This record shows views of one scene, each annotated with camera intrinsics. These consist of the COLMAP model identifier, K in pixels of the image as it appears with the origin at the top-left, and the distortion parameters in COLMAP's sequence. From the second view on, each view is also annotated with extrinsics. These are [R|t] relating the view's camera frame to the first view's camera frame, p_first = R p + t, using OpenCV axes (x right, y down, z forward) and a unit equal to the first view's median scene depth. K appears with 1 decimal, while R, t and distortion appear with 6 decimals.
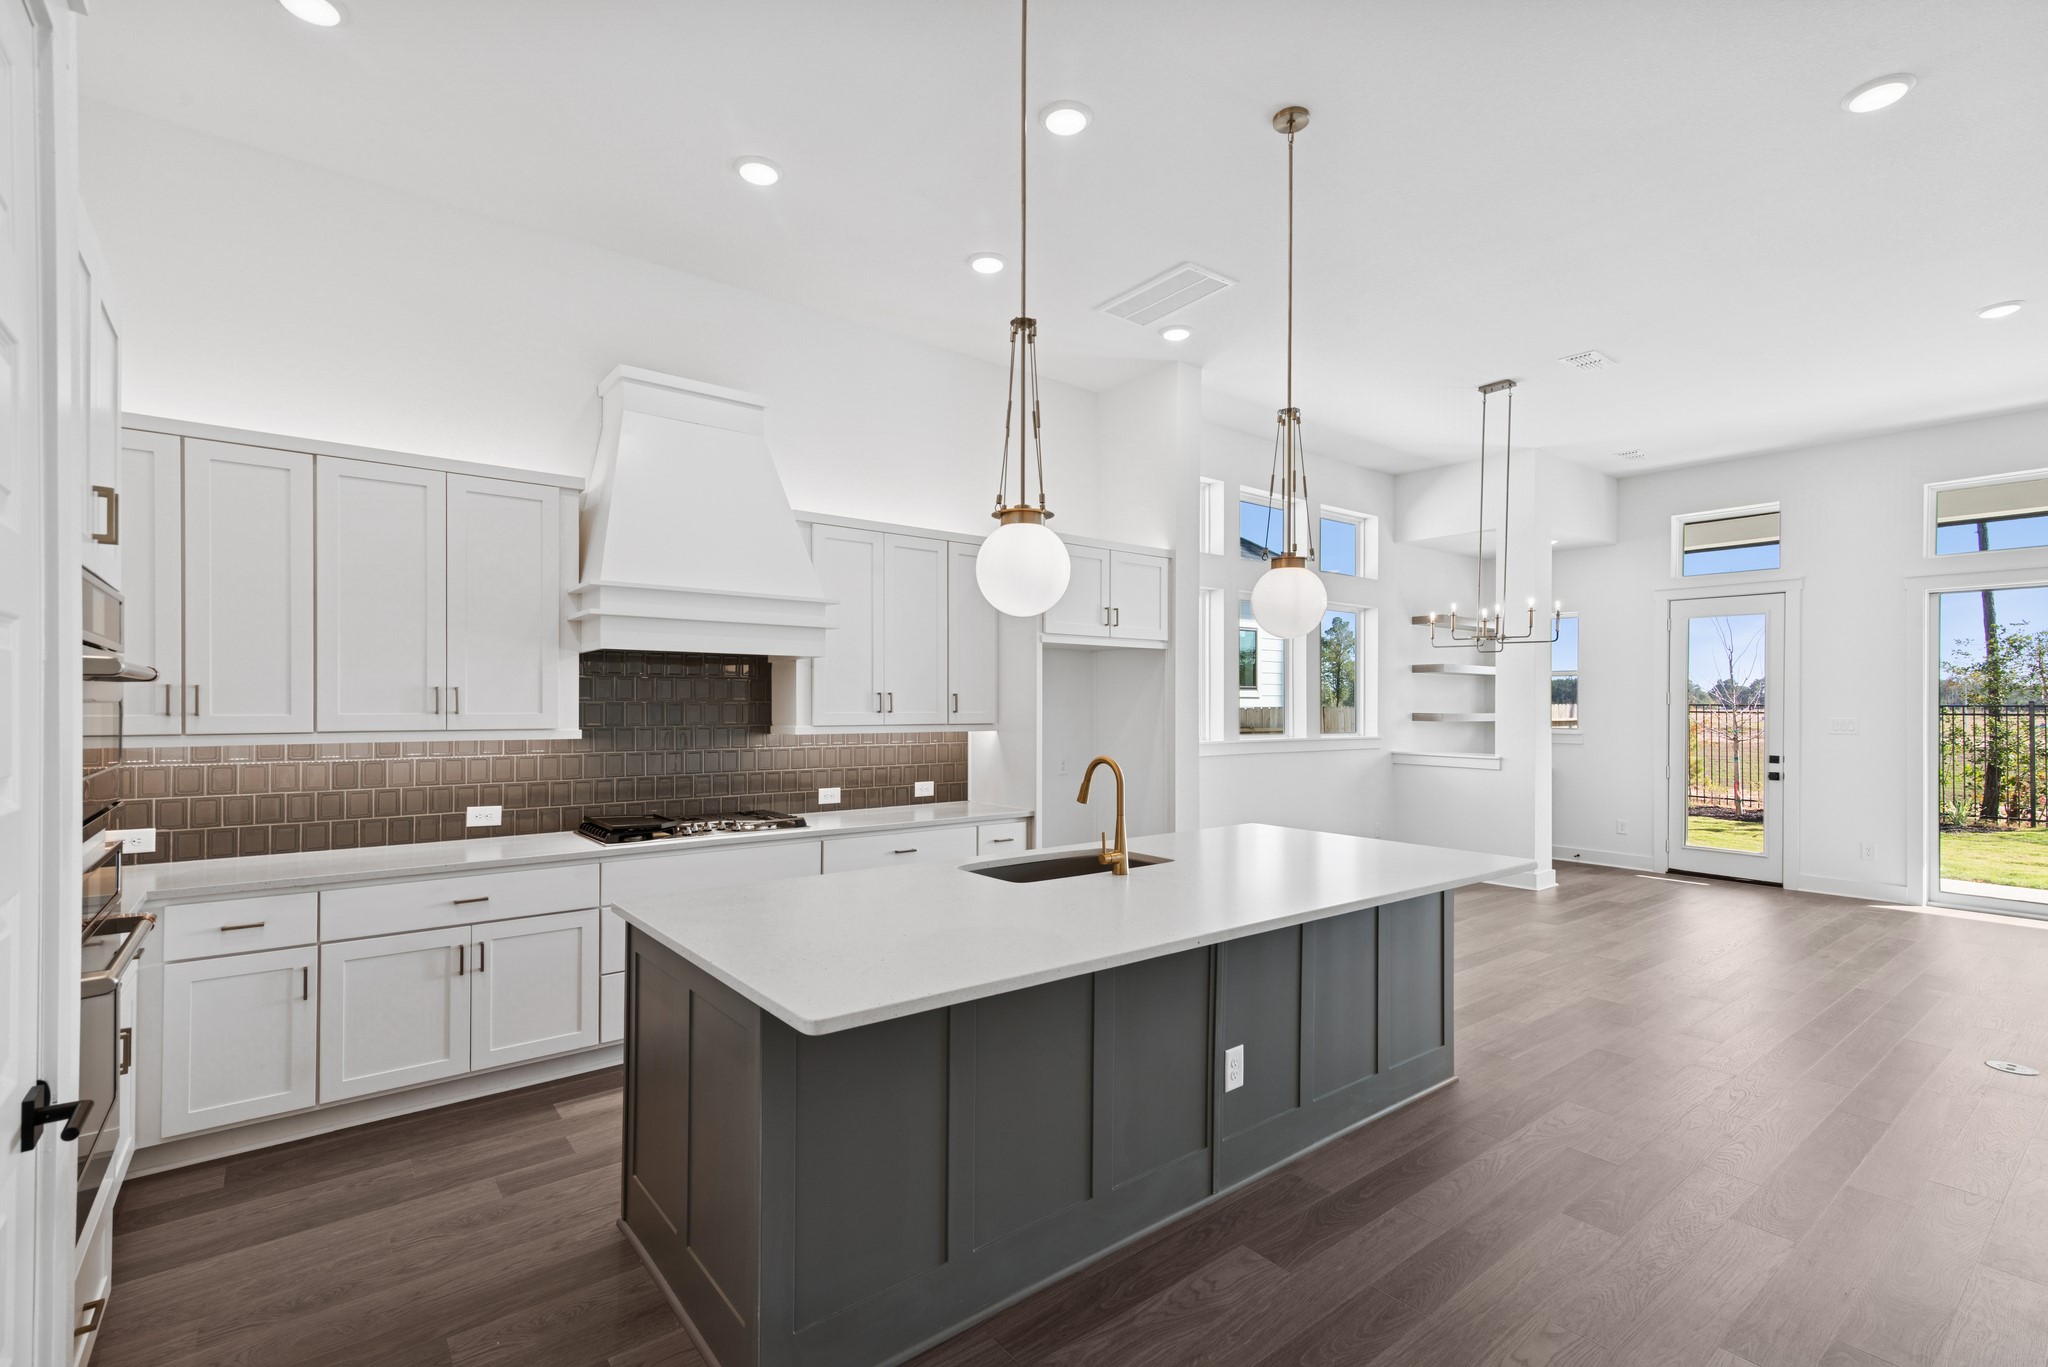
lens RADIAL K [[929.9, 0, 1022.8], [0, 929.9, 695.2], [0, 0, 1]] dist [0.014783, -0.000607]
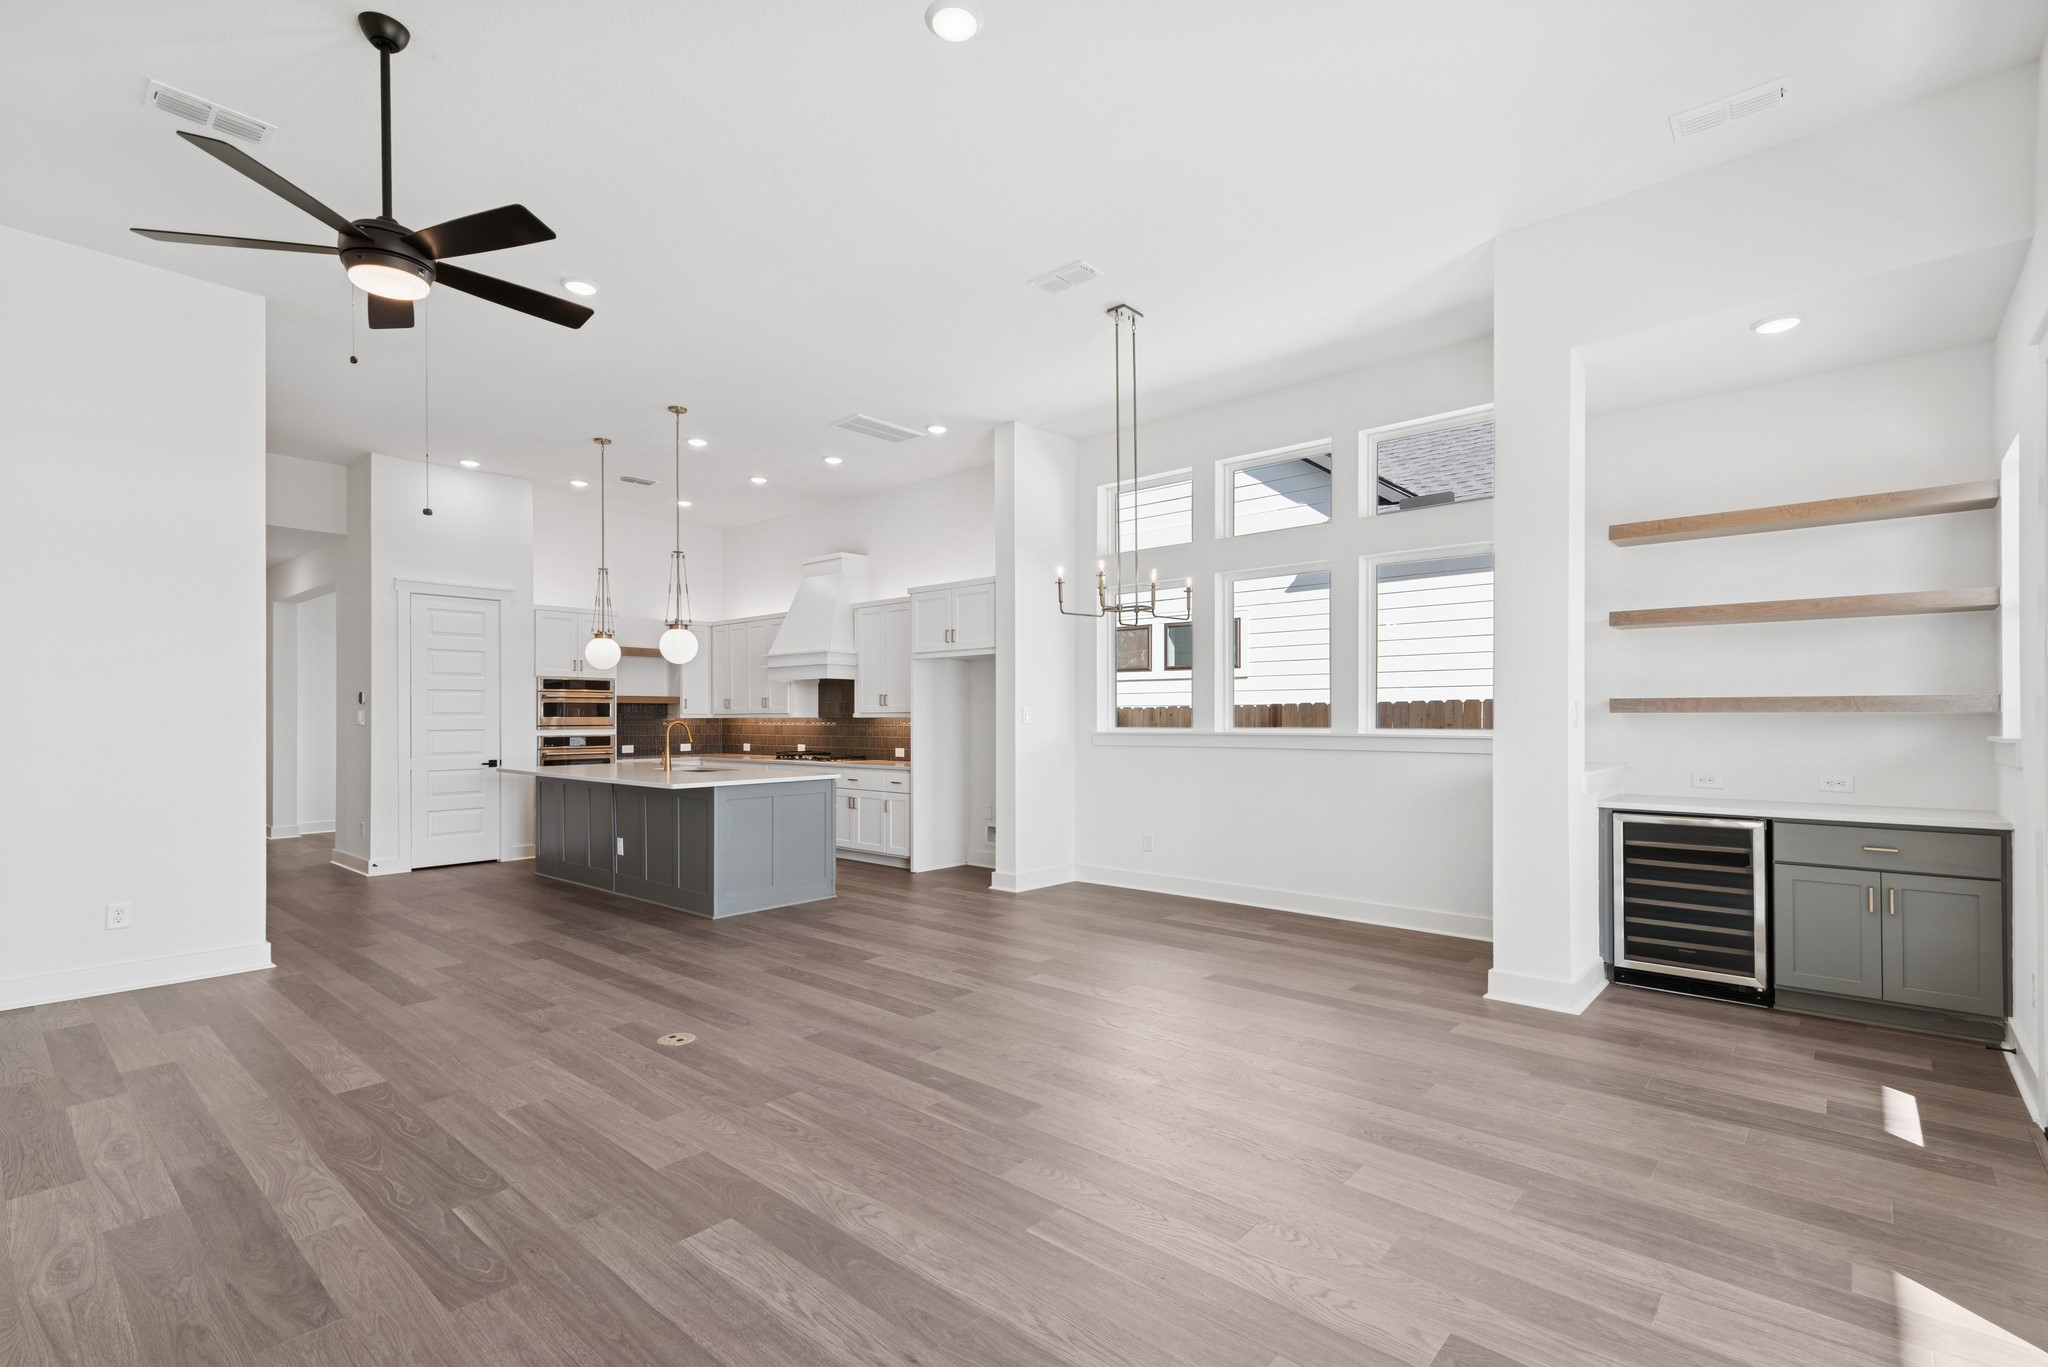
lens RADIAL K [[929.9, 0, 1026.7], [0, 929.9, 713.4], [0, 0, 1]] dist [0.014783, -0.000607]
pose [[0.182777, -0.008713, -0.983116, 1.510500], [0.011765, 0.999909, -0.006675, 0.044810], [0.983084, -0.010346, 0.182863, 0.861346]]
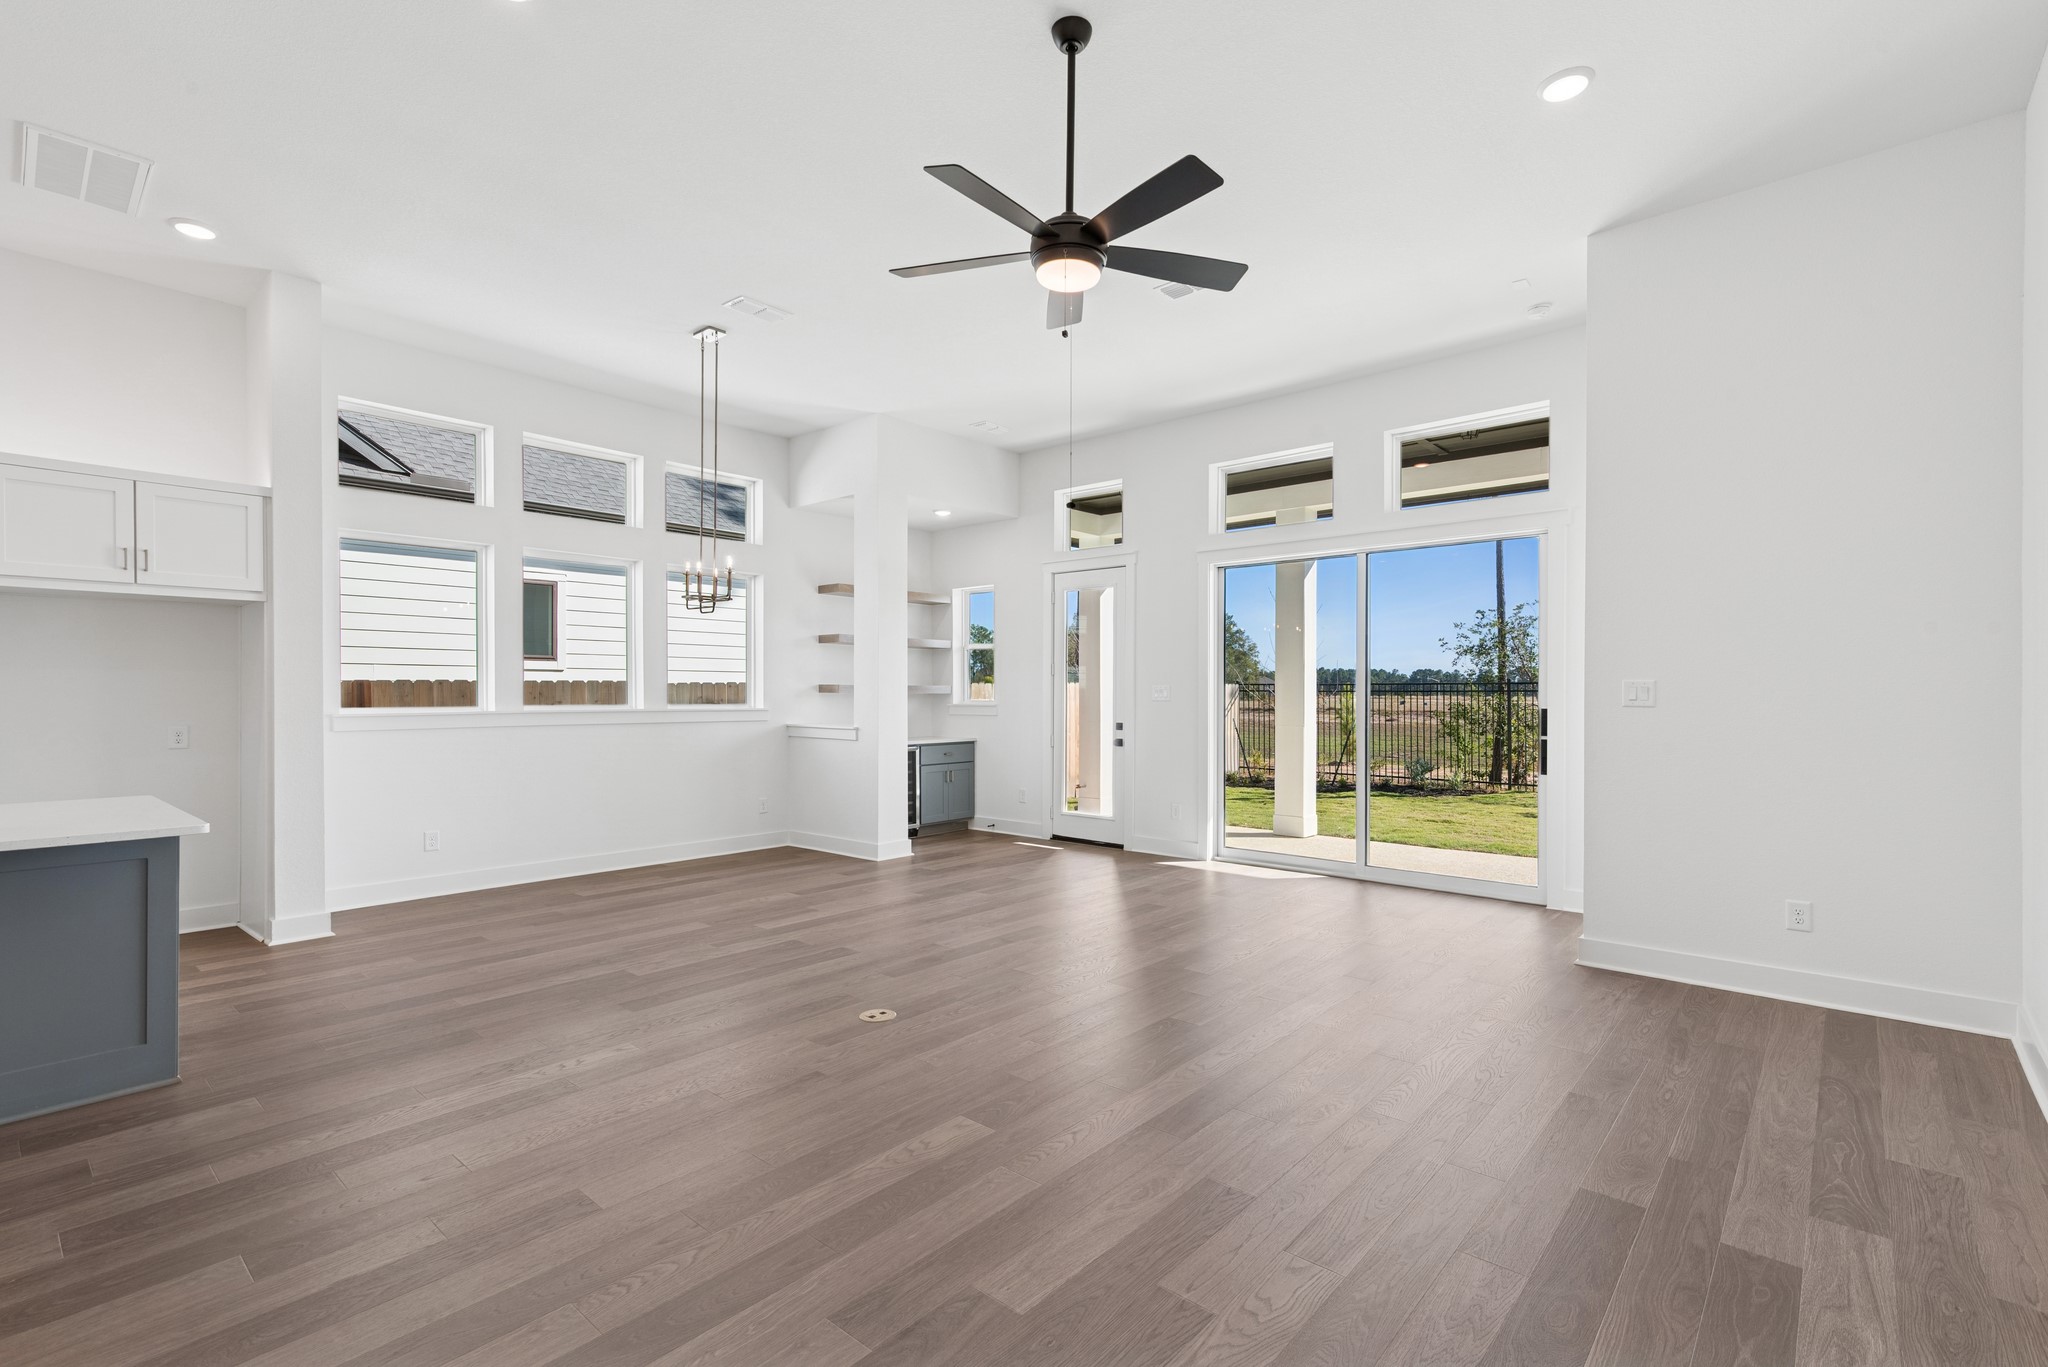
lens RADIAL K [[929.9, 0, 1028.5], [0, 929.9, 687.7], [0, 0, 1]] dist [0.014783, -0.000607]
pose [[0.983288, -0.001953, 0.182044, 0.744742], [0.001458, 0.999995, 0.002854, 0.032189], [-0.182049, -0.002541, 0.983286, 0.004698]]
